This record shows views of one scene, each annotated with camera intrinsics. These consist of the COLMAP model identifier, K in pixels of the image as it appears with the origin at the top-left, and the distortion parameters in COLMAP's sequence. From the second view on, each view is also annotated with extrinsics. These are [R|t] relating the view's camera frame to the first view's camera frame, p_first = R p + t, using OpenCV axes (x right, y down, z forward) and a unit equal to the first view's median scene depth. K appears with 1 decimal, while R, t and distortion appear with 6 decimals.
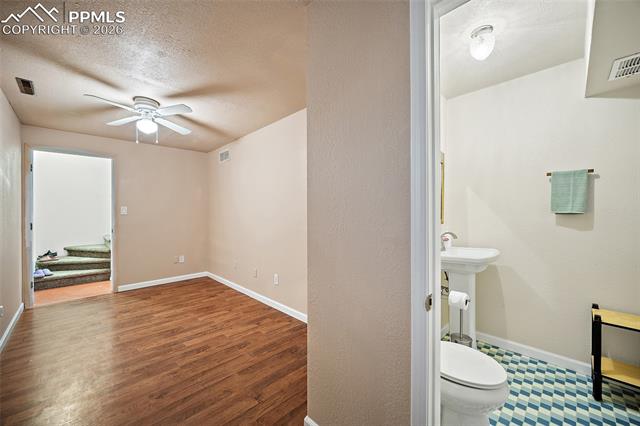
lens RADIAL K [[258.7, 0, 321.9], [0, 258.7, 212.3], [0, 0, 1]] dist [-0.006171, 0.002000]
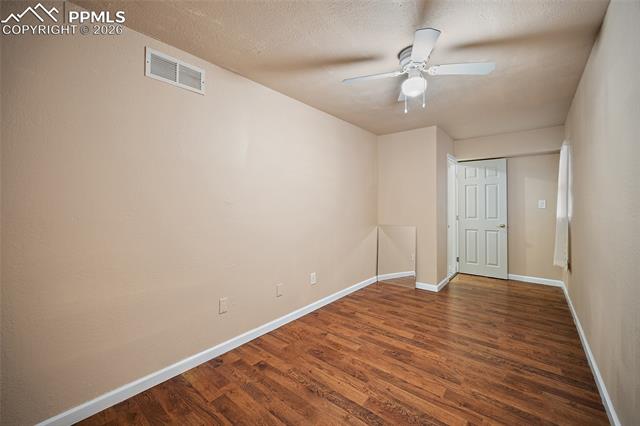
lens RADIAL K [[258.7, 0, 321.6], [0, 258.7, 208.3], [0, 0, 1]] dist [-0.006171, 0.002000]
pose [[-0.112959, -0.005708, 0.993583, -1.228776], [0.006050, 0.999961, 0.006433, 0.004510], [-0.993581, 0.006738, -0.112921, 1.210511]]
